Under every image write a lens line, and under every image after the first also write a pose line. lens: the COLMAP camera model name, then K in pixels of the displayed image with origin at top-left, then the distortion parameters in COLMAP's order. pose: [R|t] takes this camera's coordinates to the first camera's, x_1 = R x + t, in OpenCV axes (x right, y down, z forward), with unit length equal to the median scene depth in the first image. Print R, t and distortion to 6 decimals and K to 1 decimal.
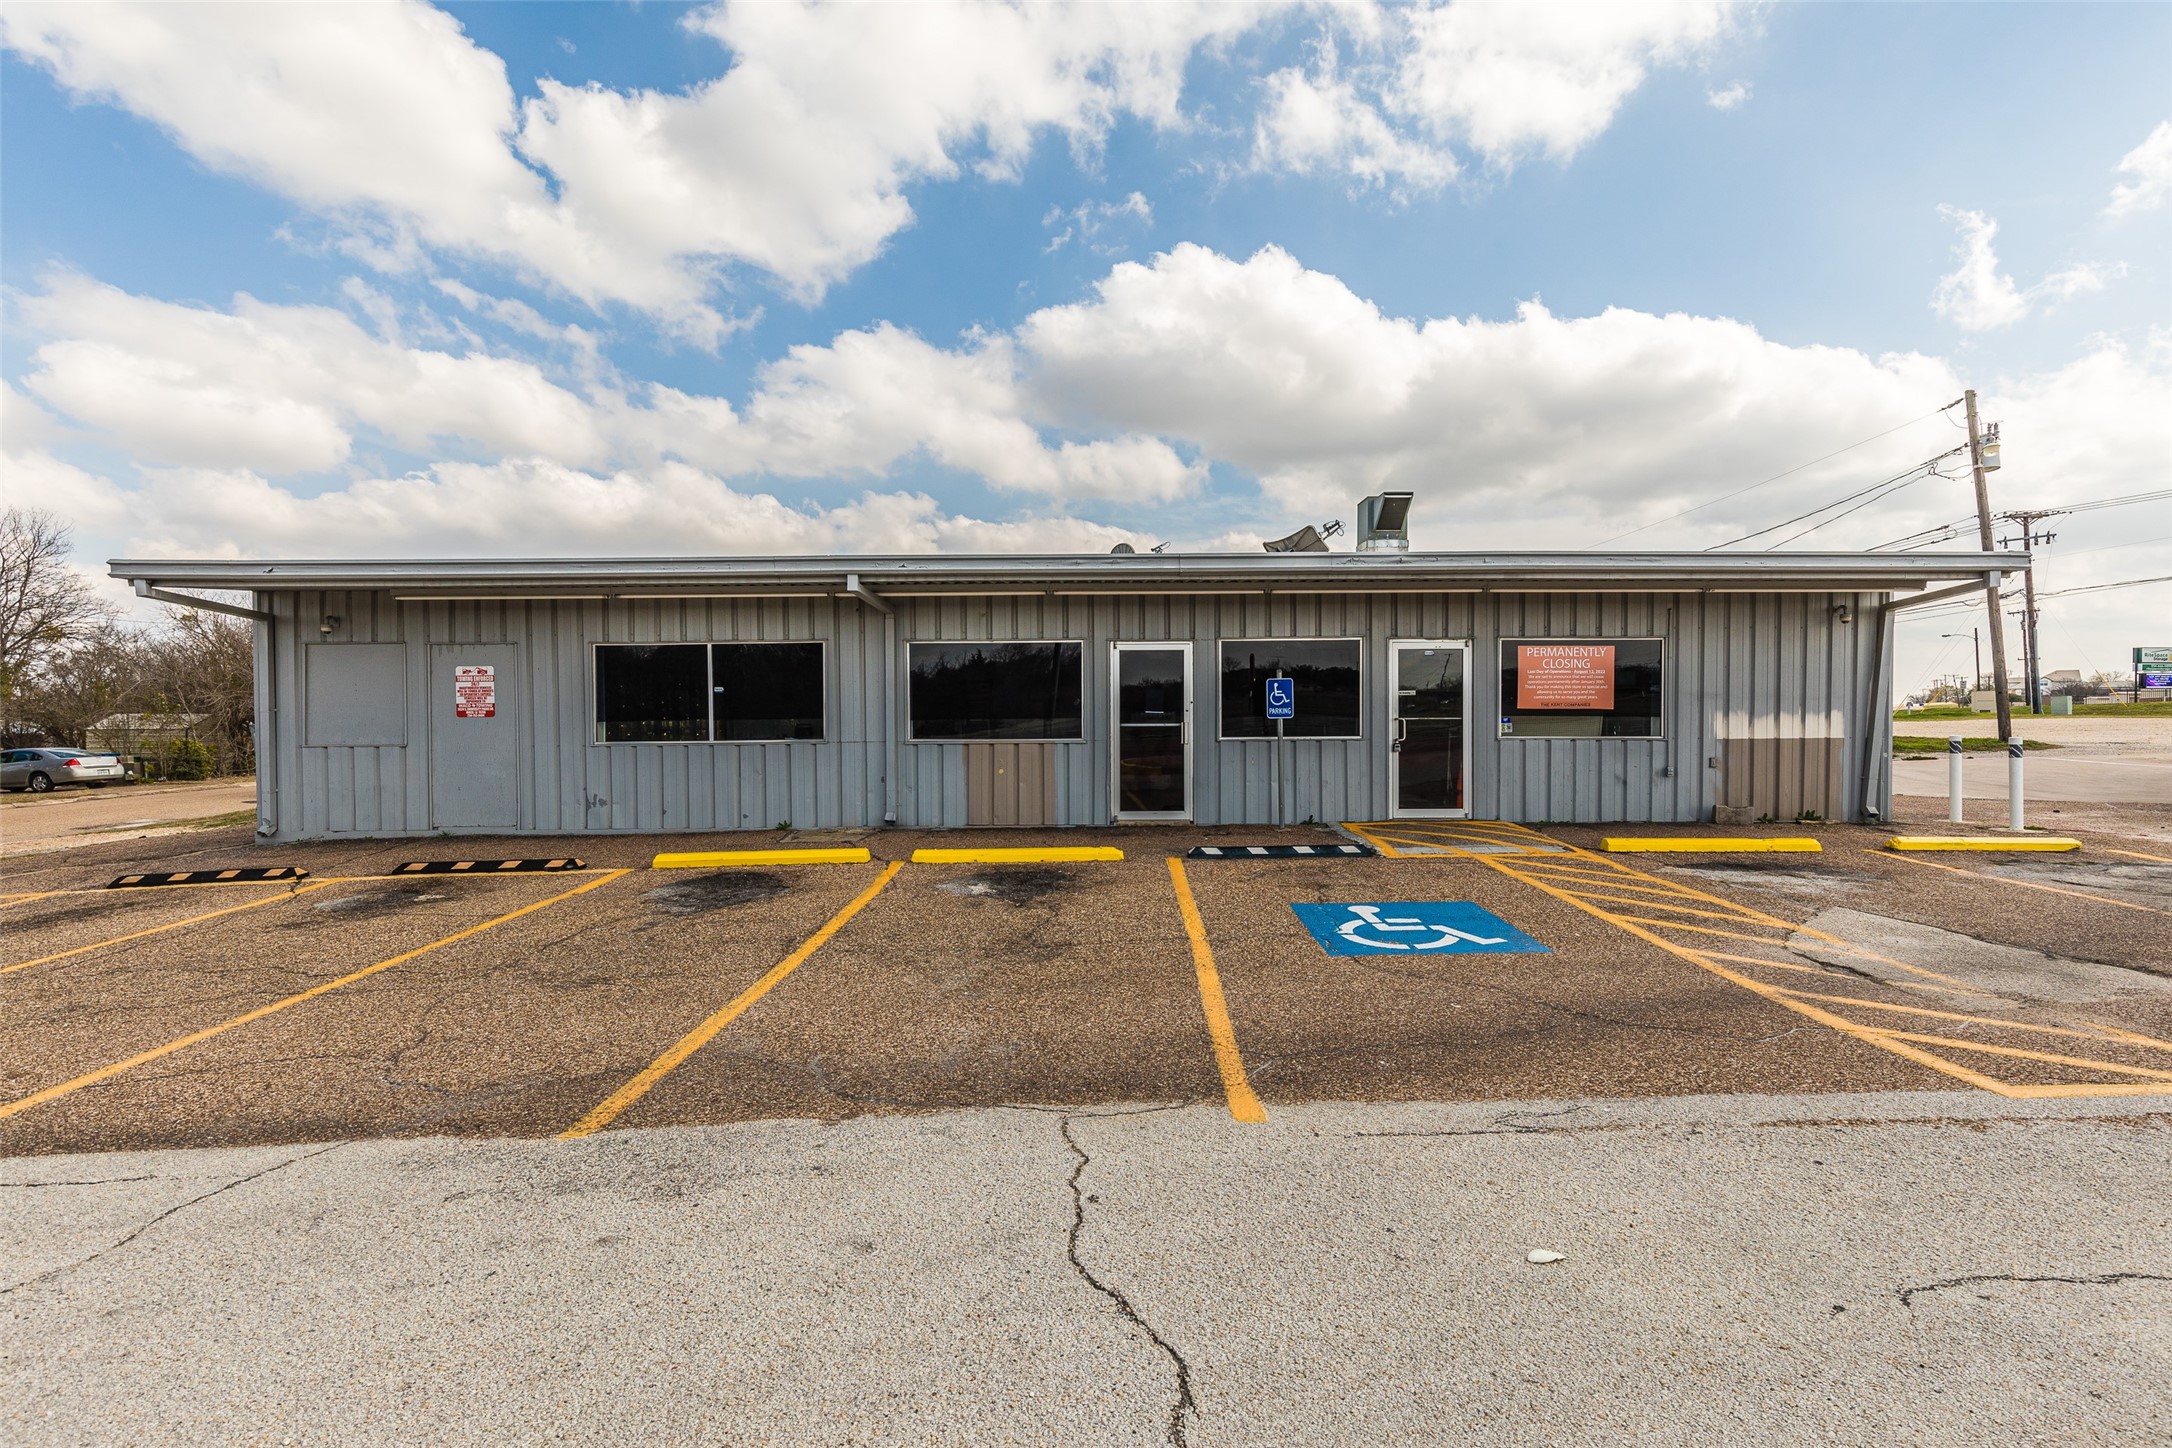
lens RADIAL K [[974.8, 0, 1100.2], [0, 974.8, 716.4], [0, 0, 1]] dist [0.004854, 0.000374]
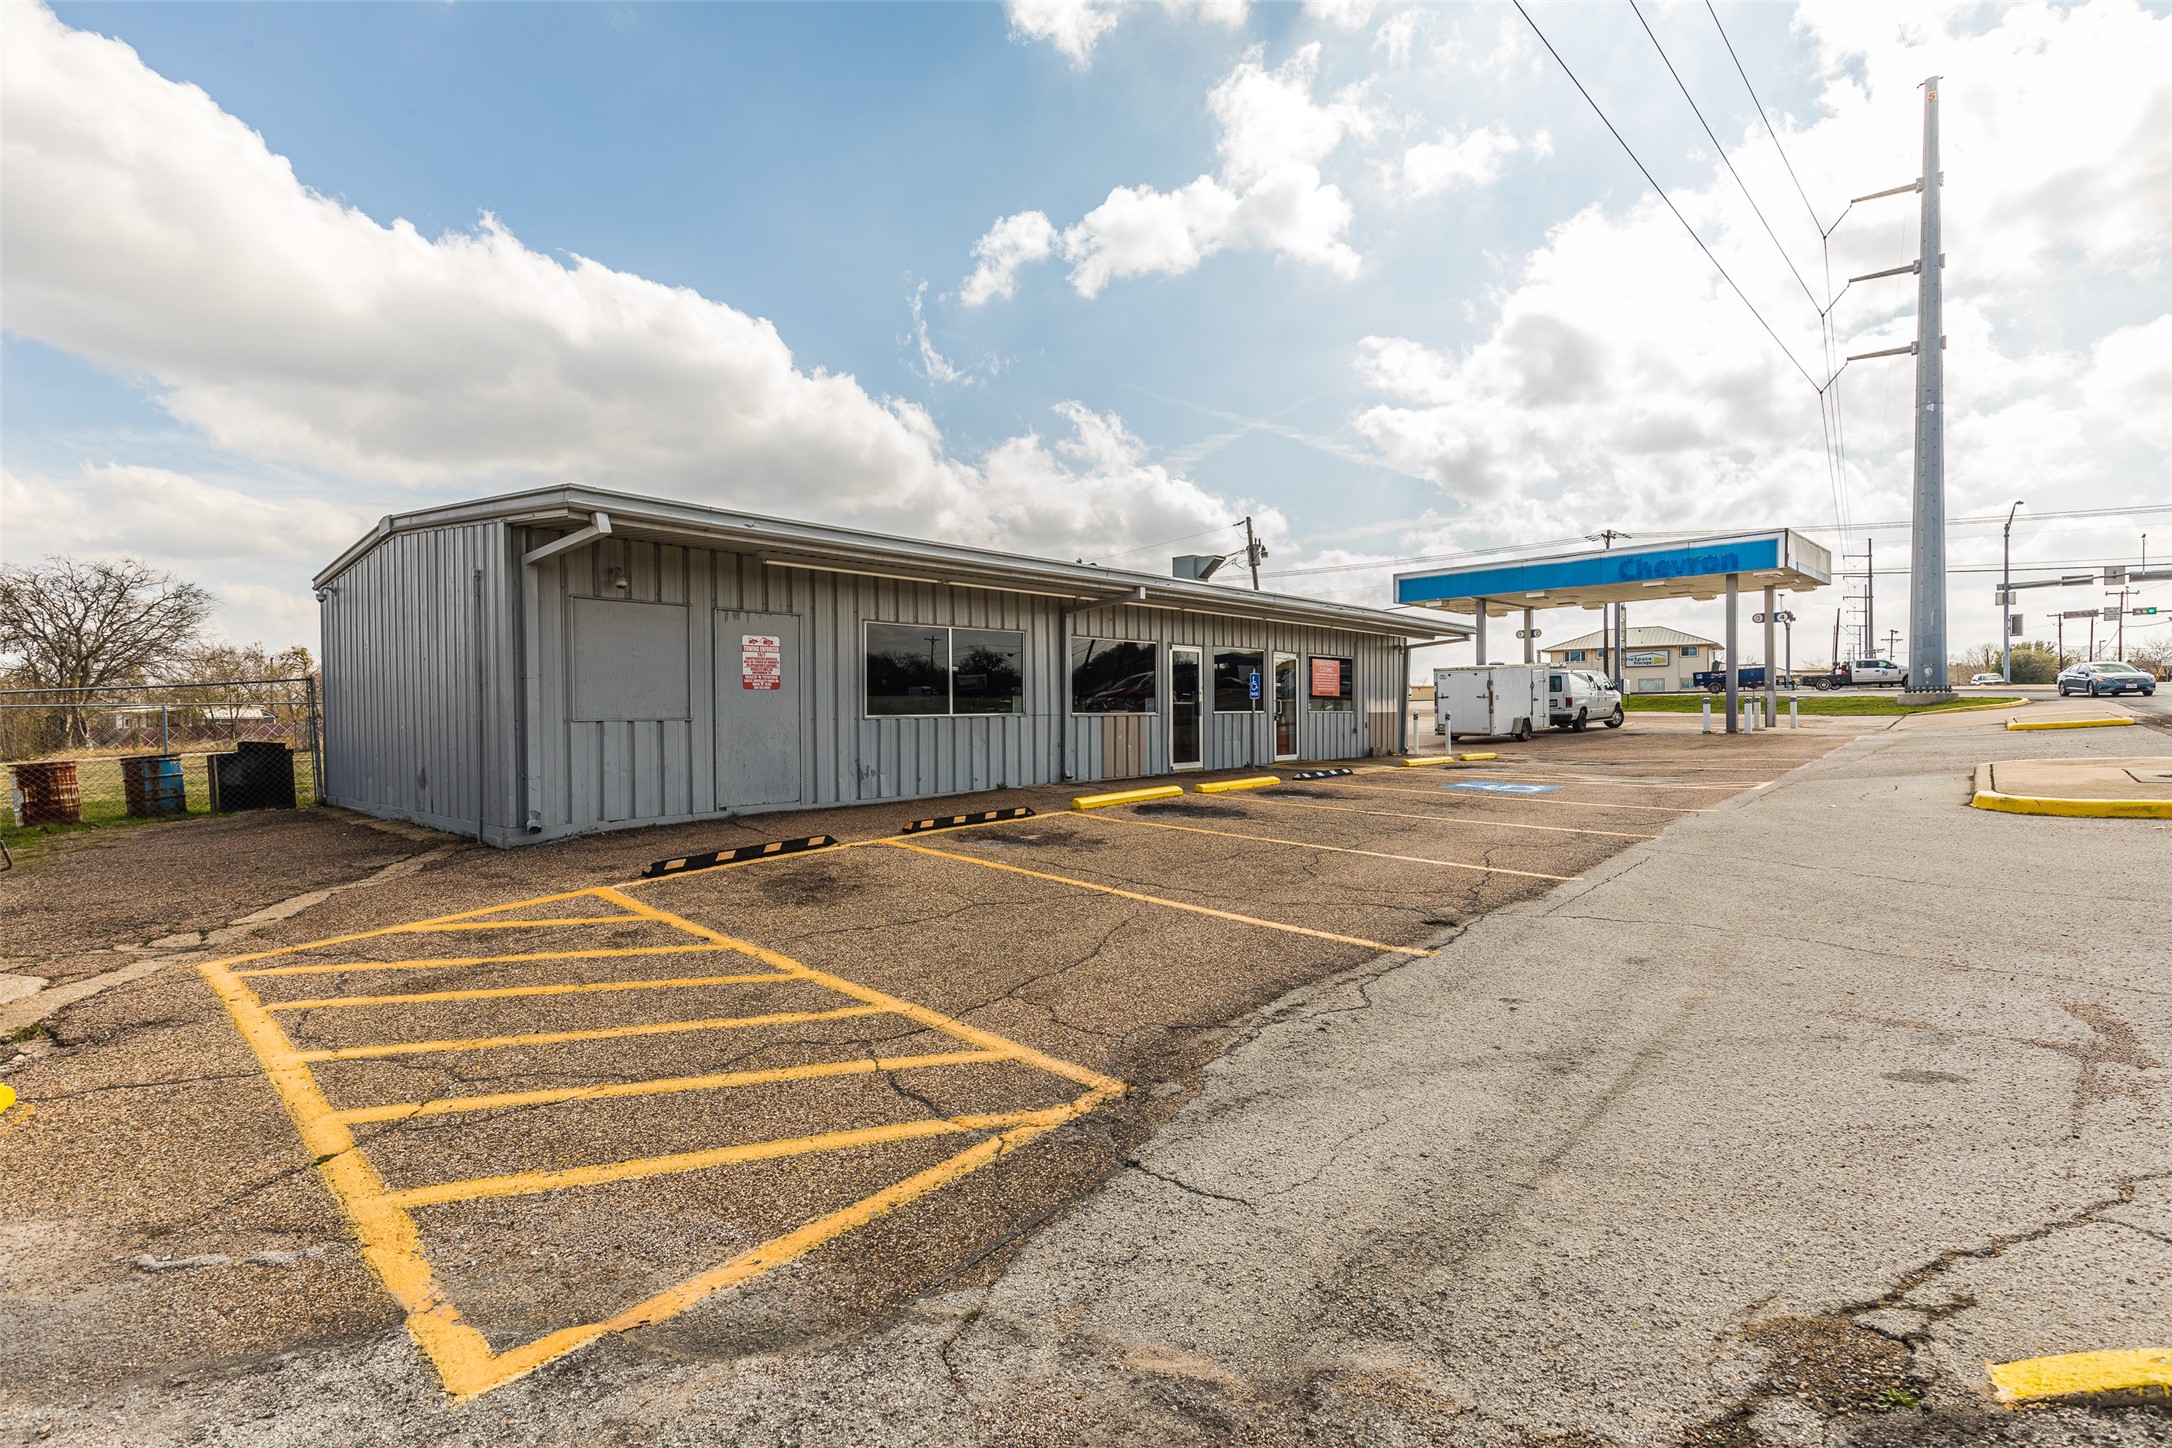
lens RADIAL K [[974.8, 0, 1100.2], [0, 974.8, 716.4], [0, 0, 1]] dist [0.004854, 0.000374]
pose [[0.675931, -0.003301, 0.736958, -1.101173], [0.008154, 0.999962, -0.003000, 0.032240], [-0.736920, 0.008037, 0.675932, 0.112573]]
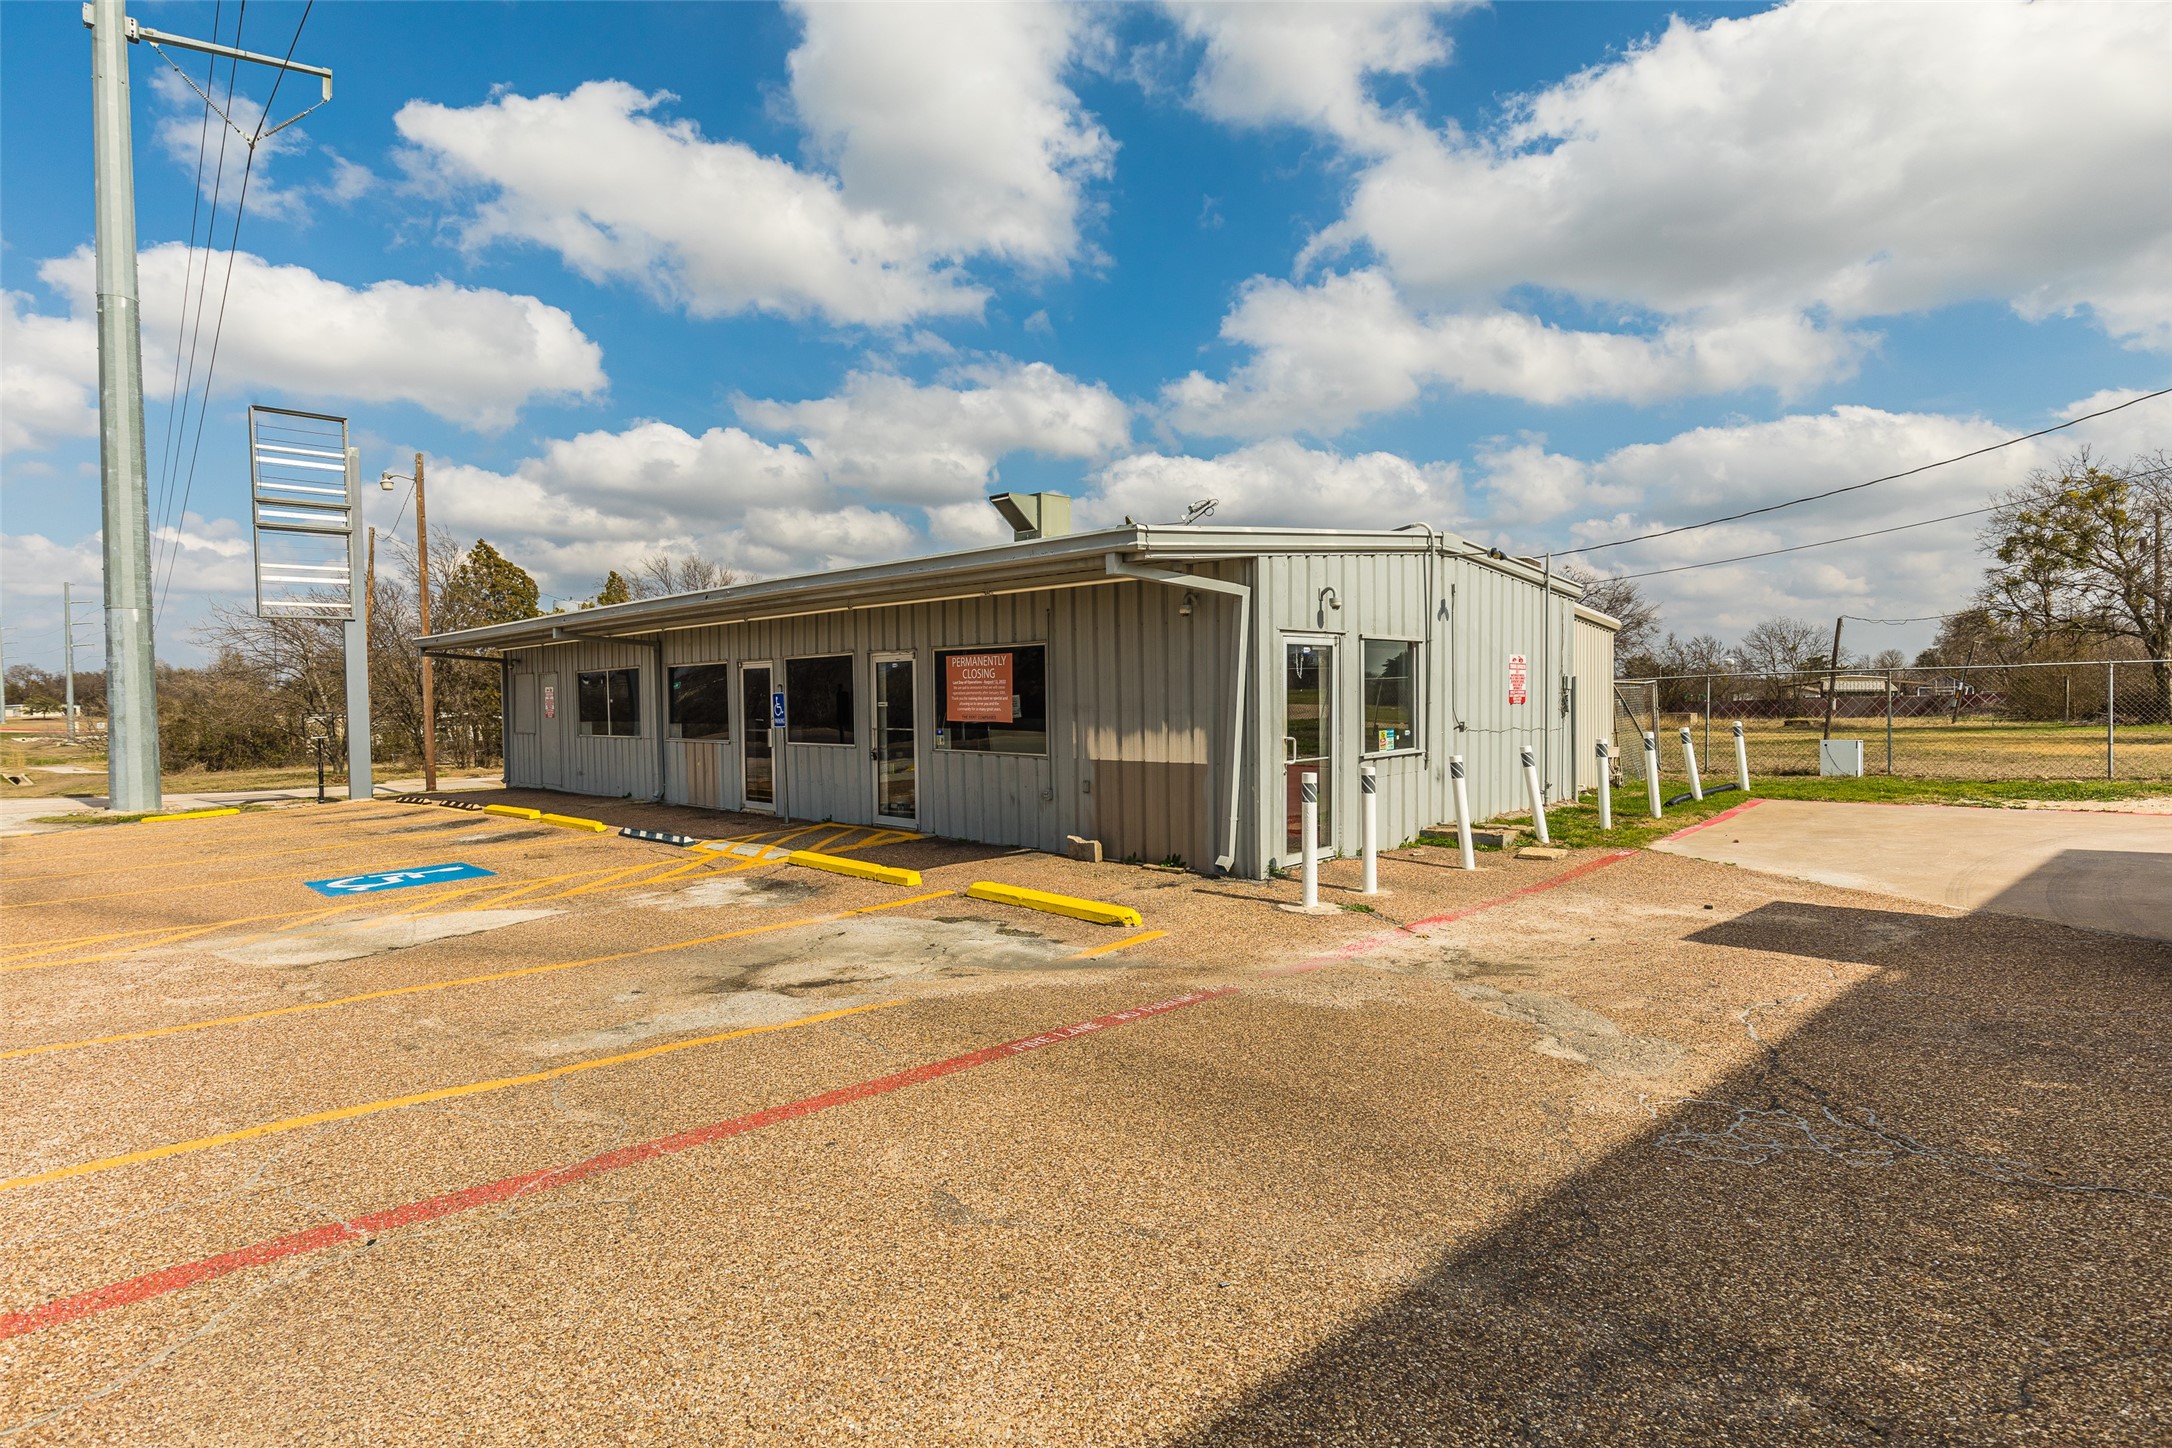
lens RADIAL K [[1261.4, 0, 1086.0], [0, 1261.4, 724.0], [0, 0, 1]] dist [0.002092, -0.000129]
pose [[0.691629, 0.016465, -0.722065, 1.425920], [0.001492, 0.999705, 0.024224, -0.034564], [0.722251, -0.017831, 0.691401, 0.241883]]
